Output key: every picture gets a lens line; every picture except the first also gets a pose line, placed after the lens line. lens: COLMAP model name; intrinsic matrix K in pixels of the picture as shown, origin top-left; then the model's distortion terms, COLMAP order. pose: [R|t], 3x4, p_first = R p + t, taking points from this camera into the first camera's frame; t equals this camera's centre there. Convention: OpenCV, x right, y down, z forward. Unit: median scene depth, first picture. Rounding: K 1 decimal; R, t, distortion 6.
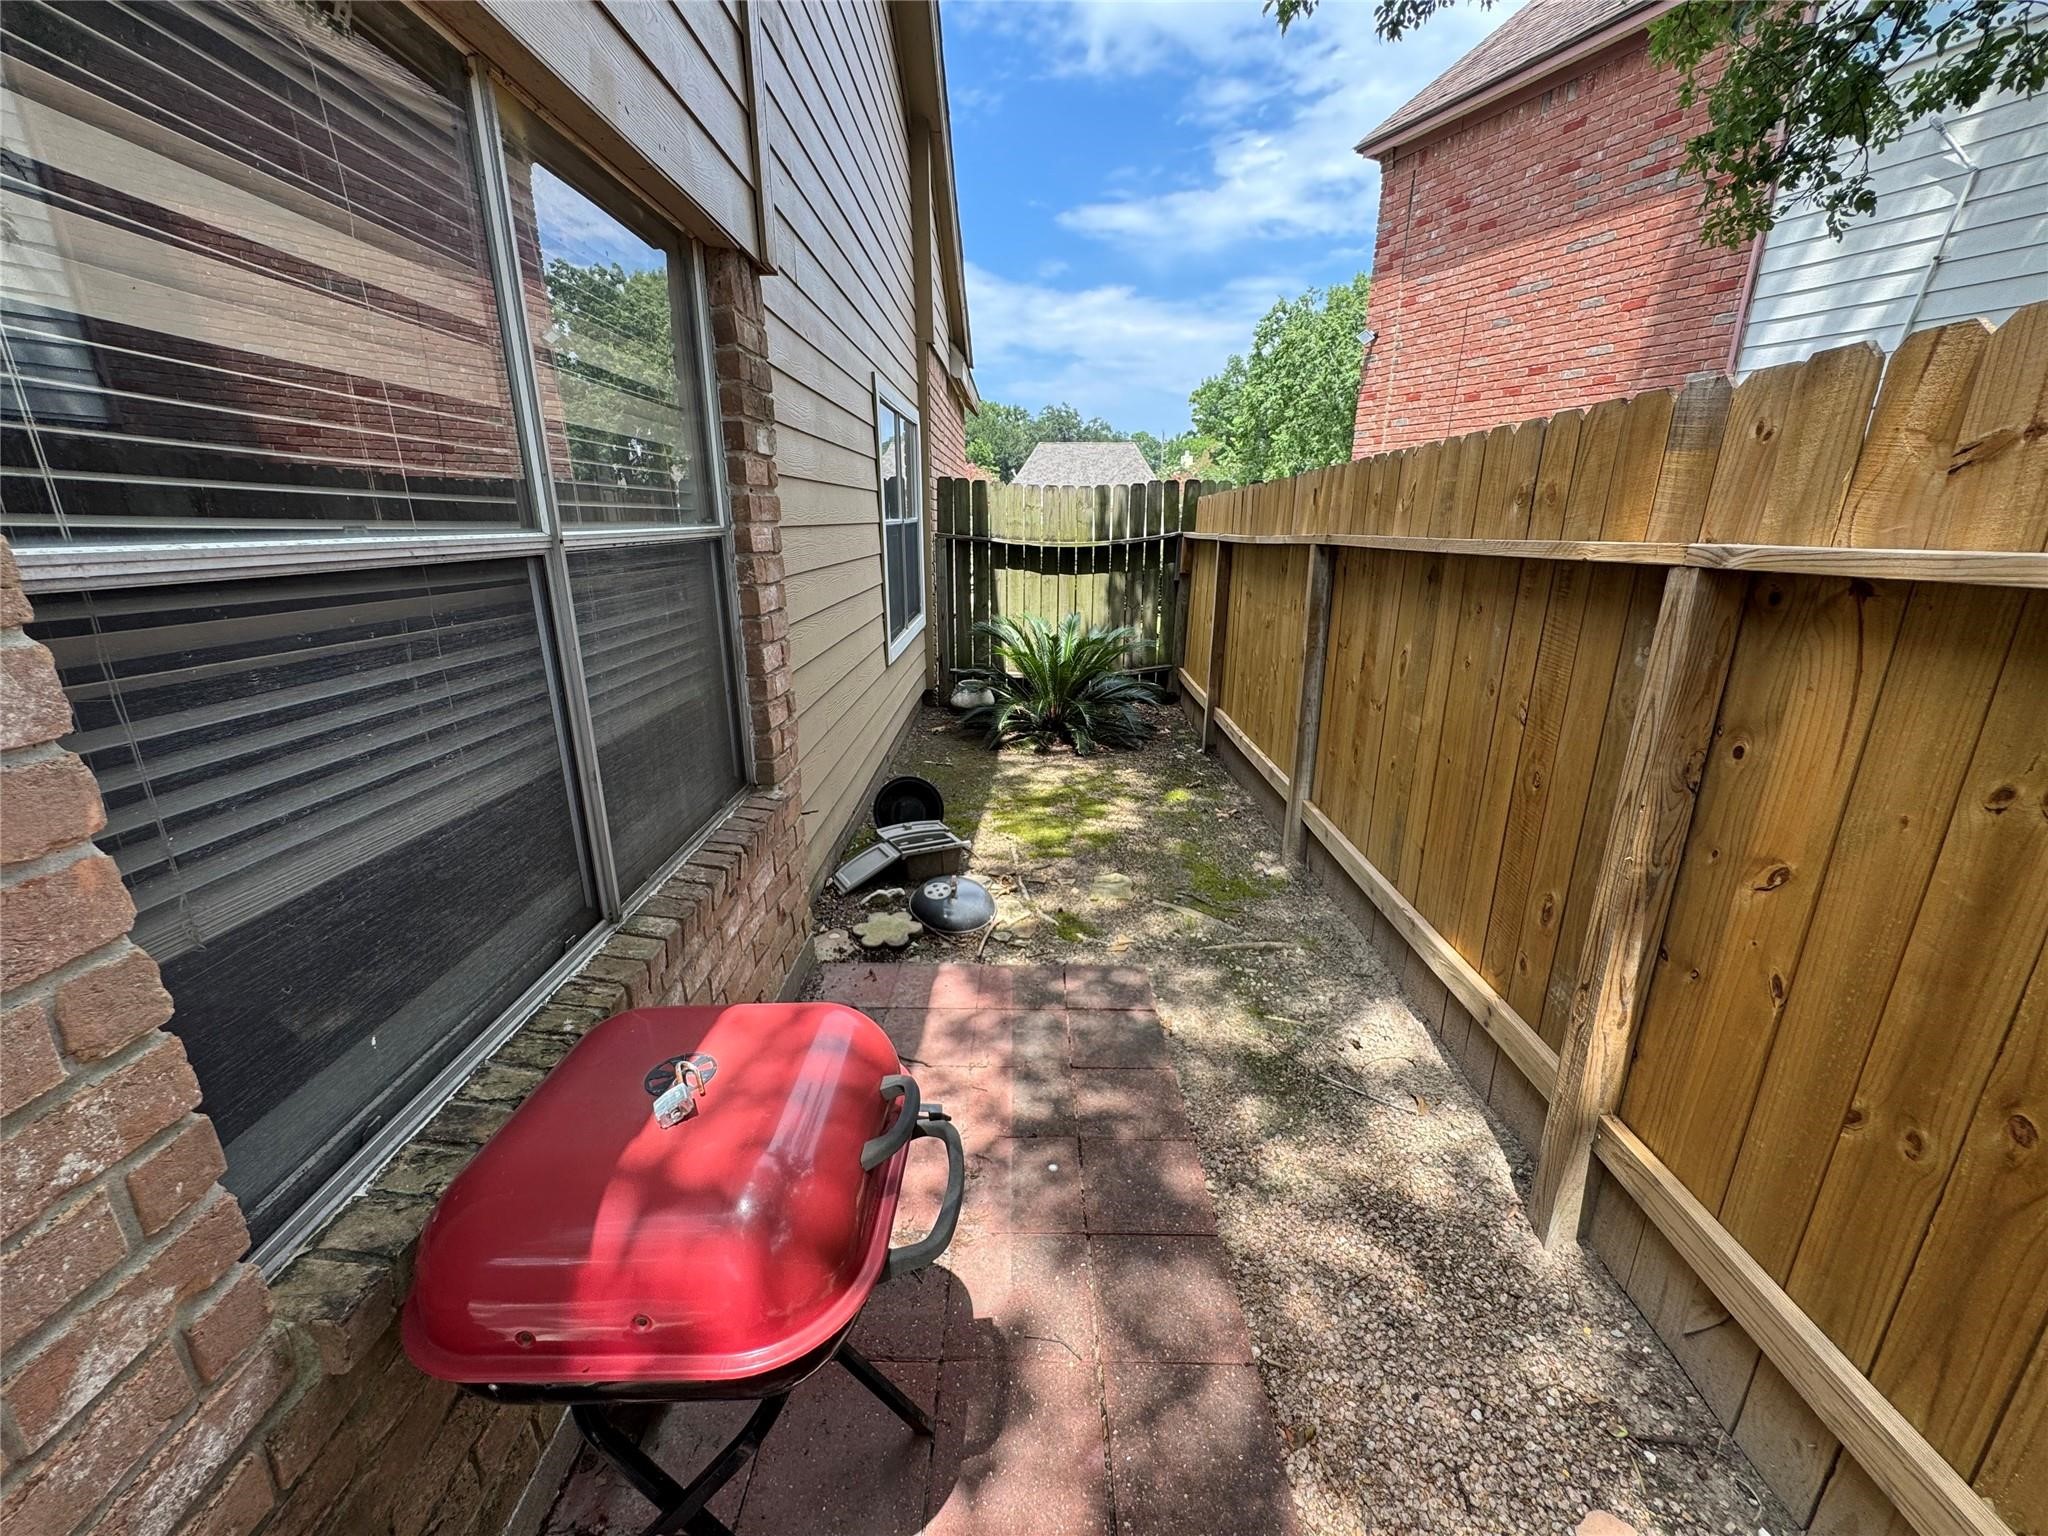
lens RADIAL K [[822.1, 0, 1042.5], [0, 822.1, 768.7], [0, 0, 1]] dist [-0.002872, 0.000054]
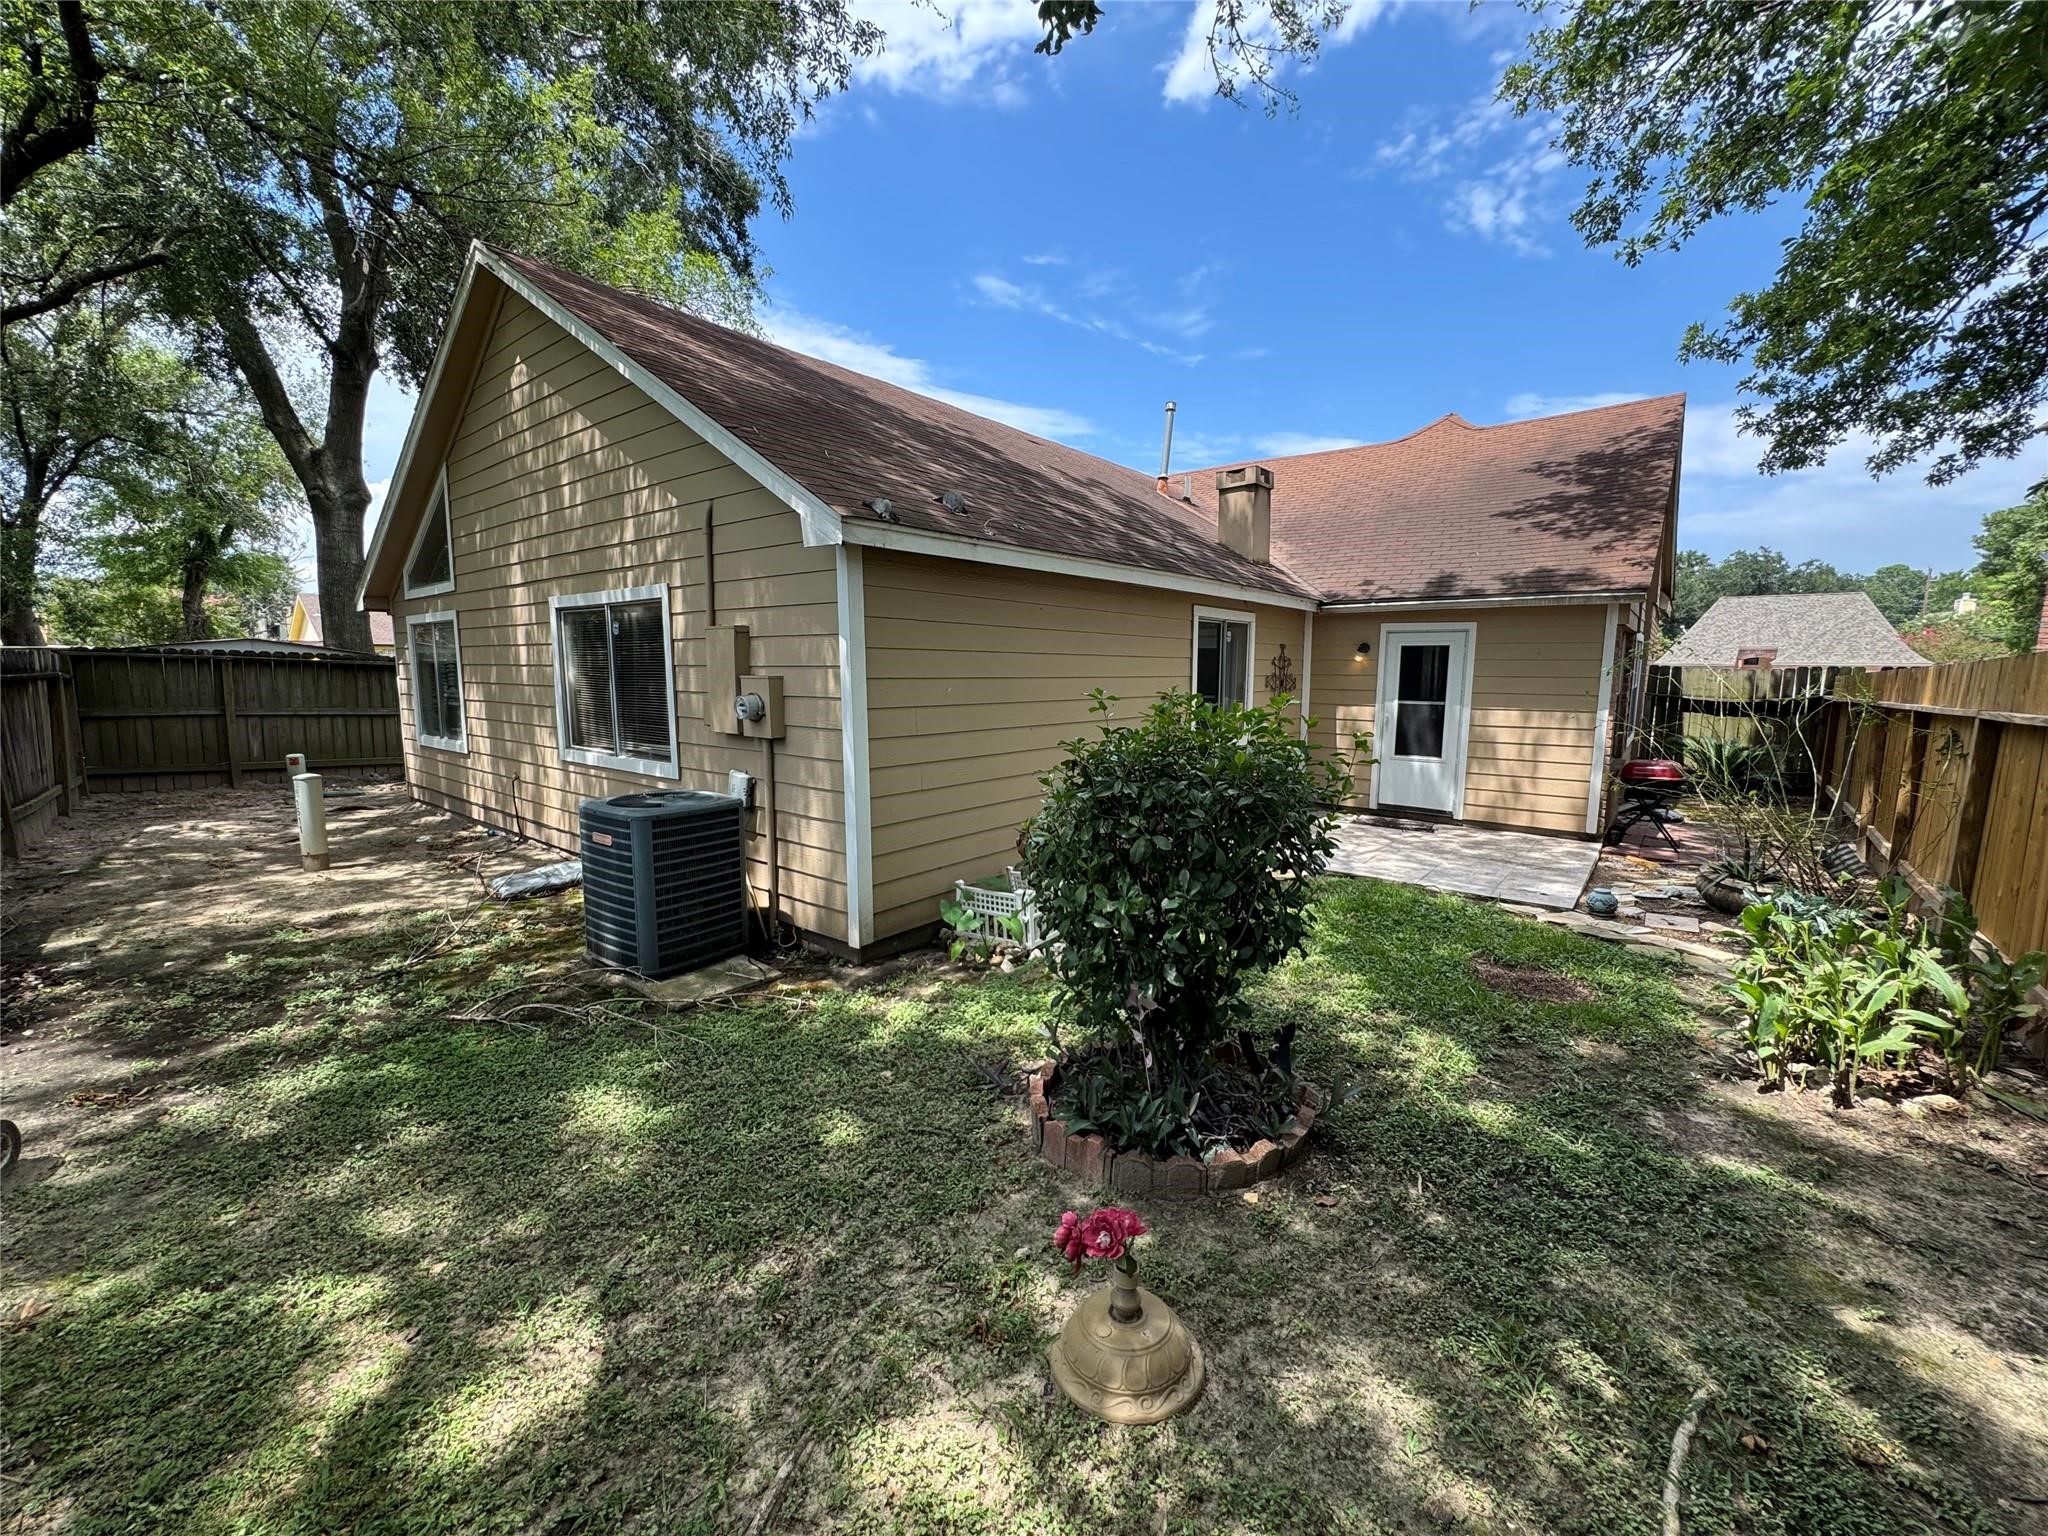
lens RADIAL K [[822.1, 0, 1030.3], [0, 822.1, 770.8], [0, 0, 1]] dist [-0.002872, 0.000054]
pose [[0.769019, 0.086497, -0.633346, -0.002997], [-0.193285, 0.975888, -0.101412, 0.362289], [0.609303, 0.200404, 0.767195, -1.308776]]
